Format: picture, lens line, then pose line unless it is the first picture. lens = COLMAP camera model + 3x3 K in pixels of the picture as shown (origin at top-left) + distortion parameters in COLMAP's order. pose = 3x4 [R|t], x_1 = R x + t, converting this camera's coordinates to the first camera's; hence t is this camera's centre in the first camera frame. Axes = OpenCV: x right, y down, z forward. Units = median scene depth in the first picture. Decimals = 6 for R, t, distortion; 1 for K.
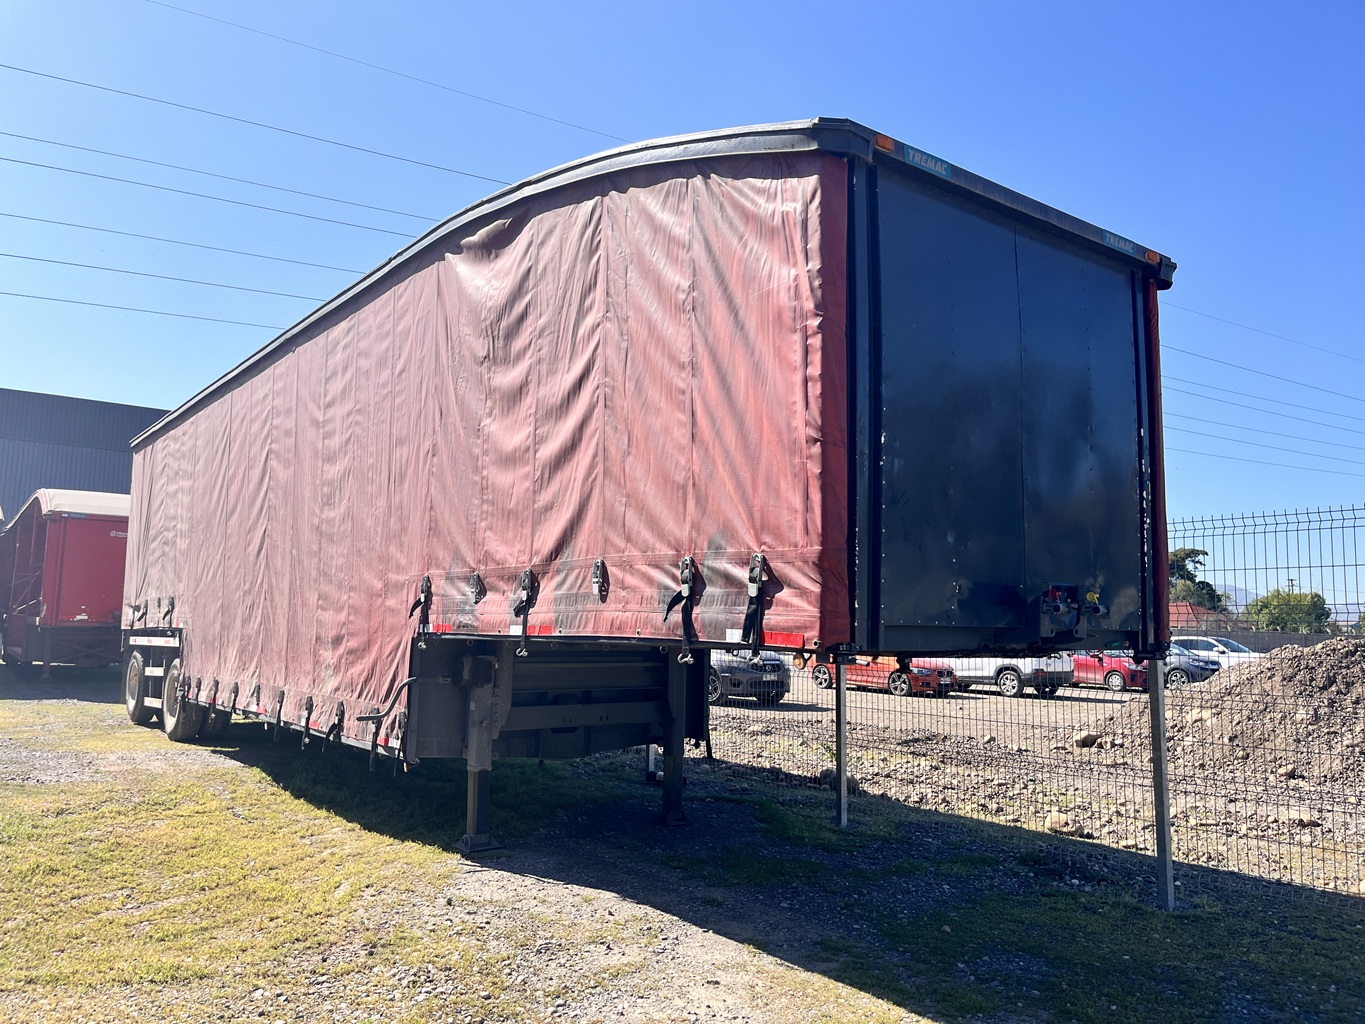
lens RADIAL K [[1040.1, 0, 677.8], [0, 1040.1, 516.2], [0, 0, 1]] dist [0.056147, -0.076278]
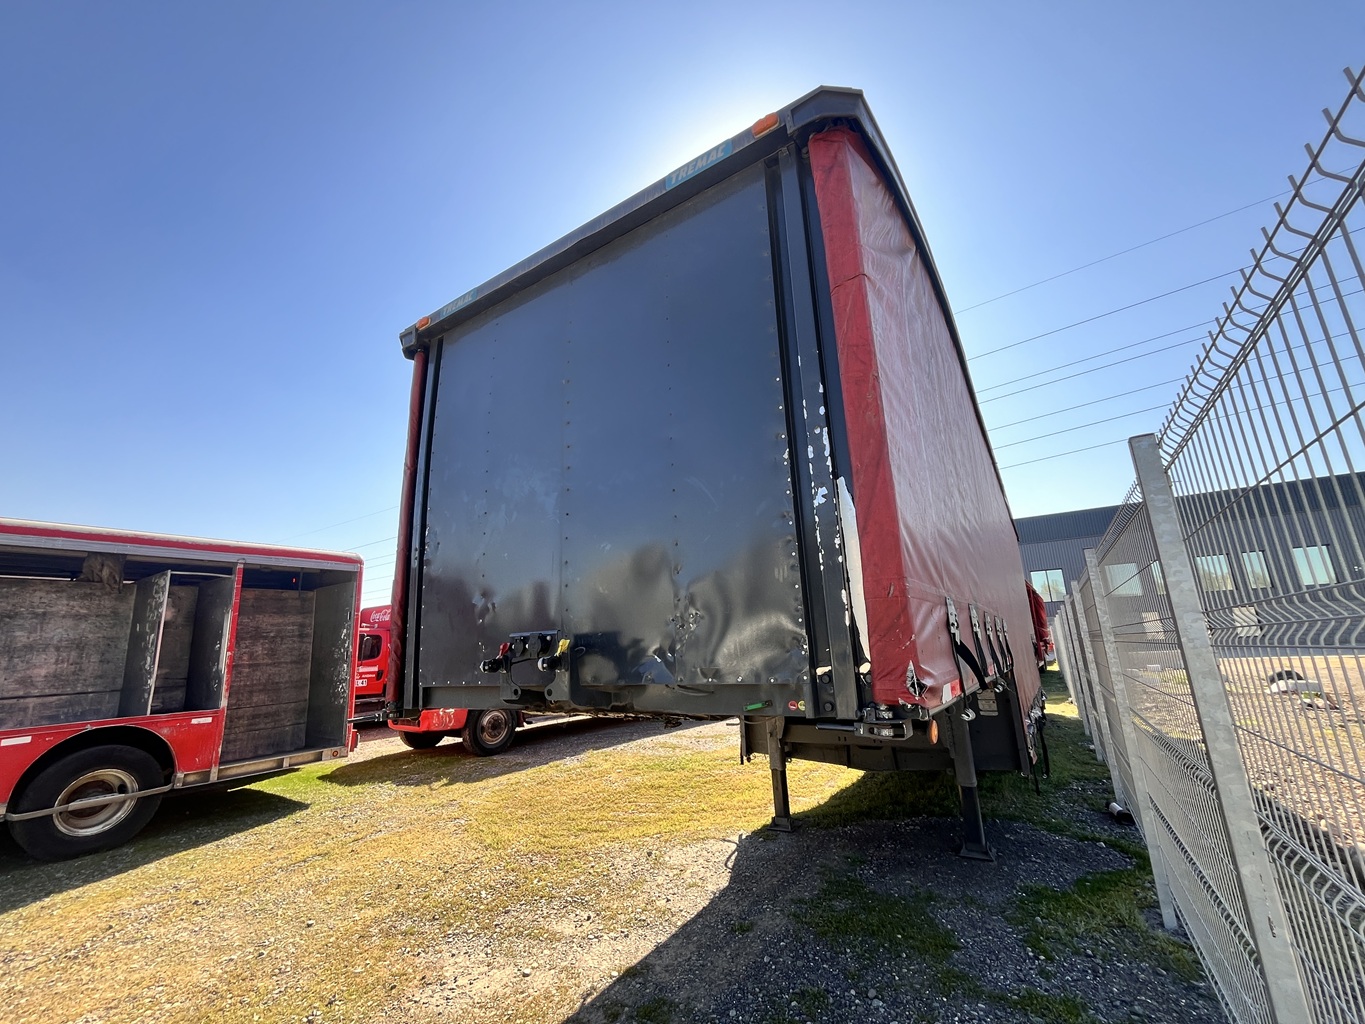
lens RADIAL K [[555.6, 0, 674.1], [0, 555.6, 513.8], [0, 0, 1]] dist [-0.004158, 0.000671]
pose [[0.354297, -0.257209, -0.899065, 0.564657], [0.138724, 0.965248, -0.221476, 0.058517], [0.924786, -0.046253, 0.377665, 0.636560]]
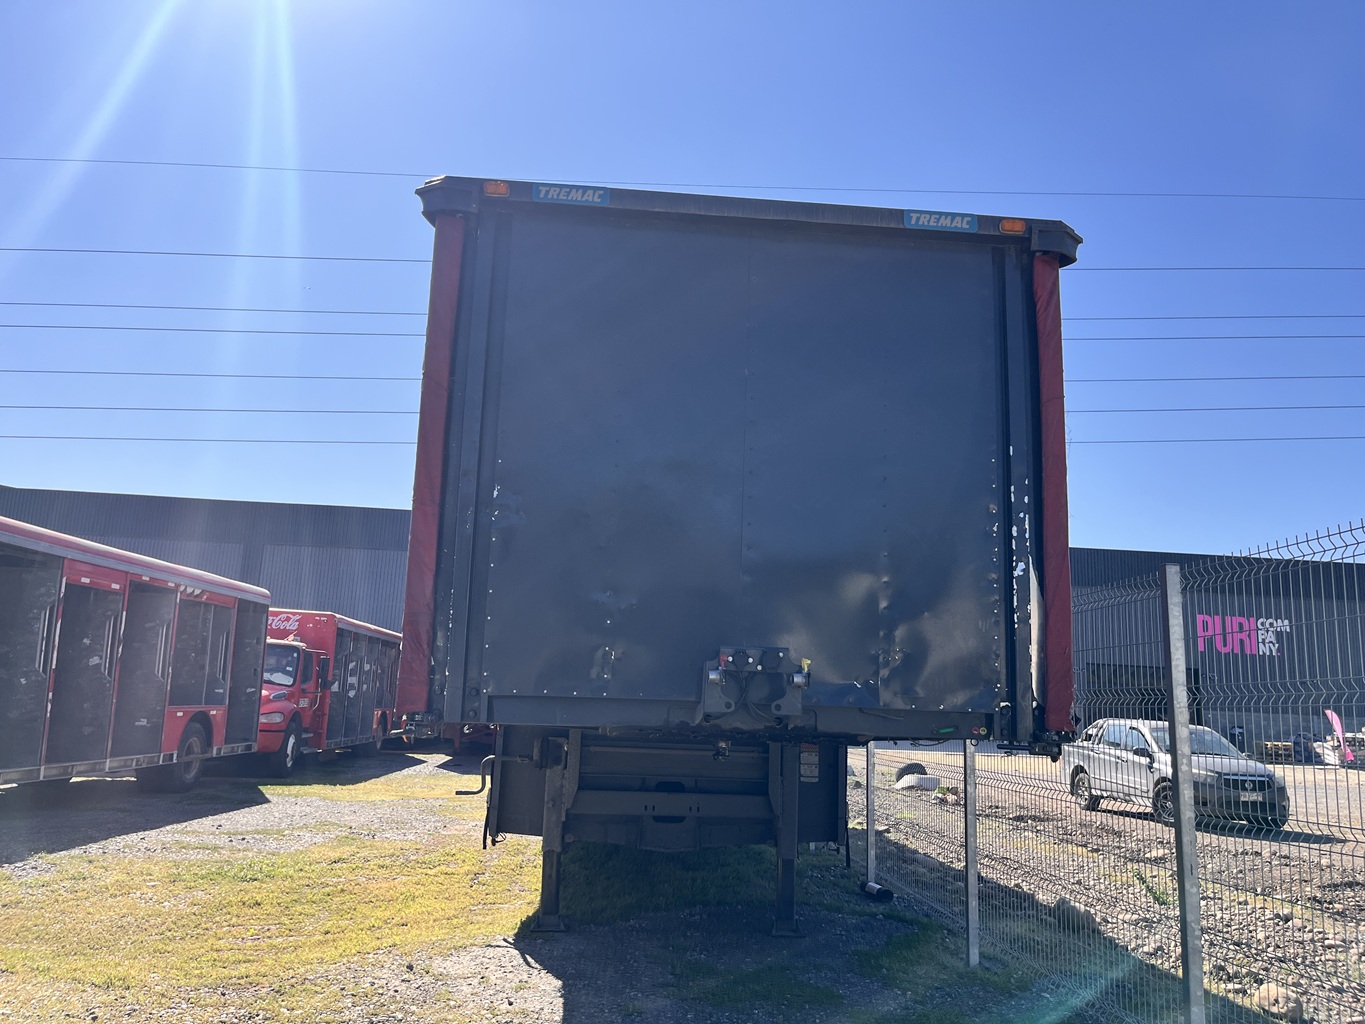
lens RADIAL K [[1040.1, 0, 695.6], [0, 1040.1, 514.4], [0, 0, 1]] dist [0.056147, -0.076278]
pose [[0.854331, -0.081632, -0.513278, 0.514139], [0.030529, 0.993765, -0.107234, 0.031435], [0.518831, 0.075943, 0.851497, 0.186659]]
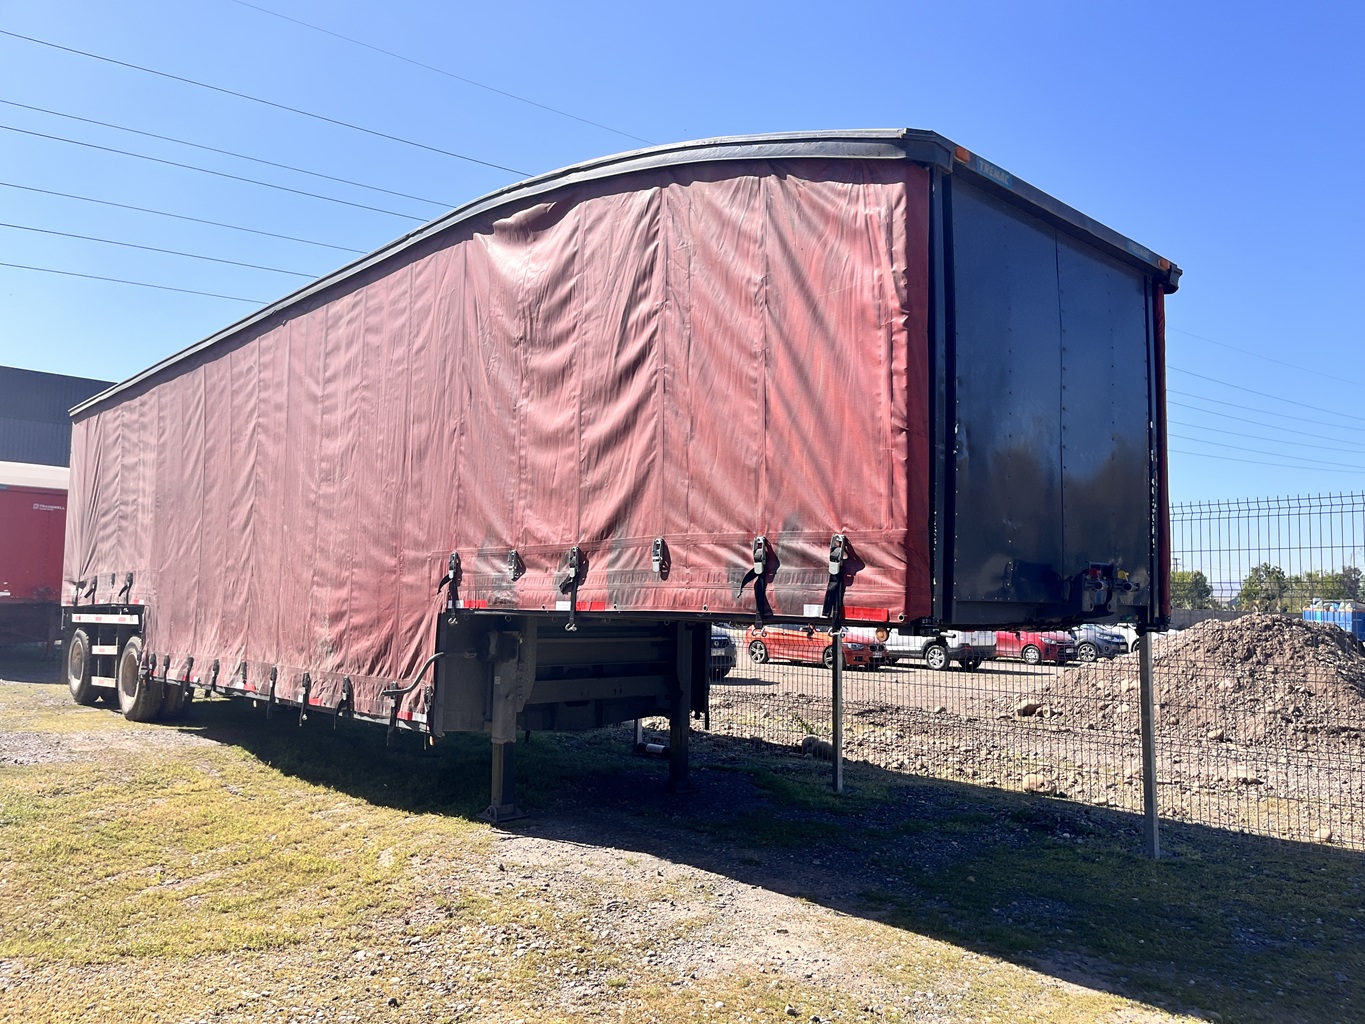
lens RADIAL K [[1040.1, 0, 703.0], [0, 1040.1, 520.4], [0, 0, 1]] dist [0.056147, -0.076278]
pose [[0.994605, 0.007439, 0.103470, -0.110077], [-0.010105, 0.999630, 0.025264, -0.002597], [-0.103244, -0.026173, 0.994312, -0.034312]]
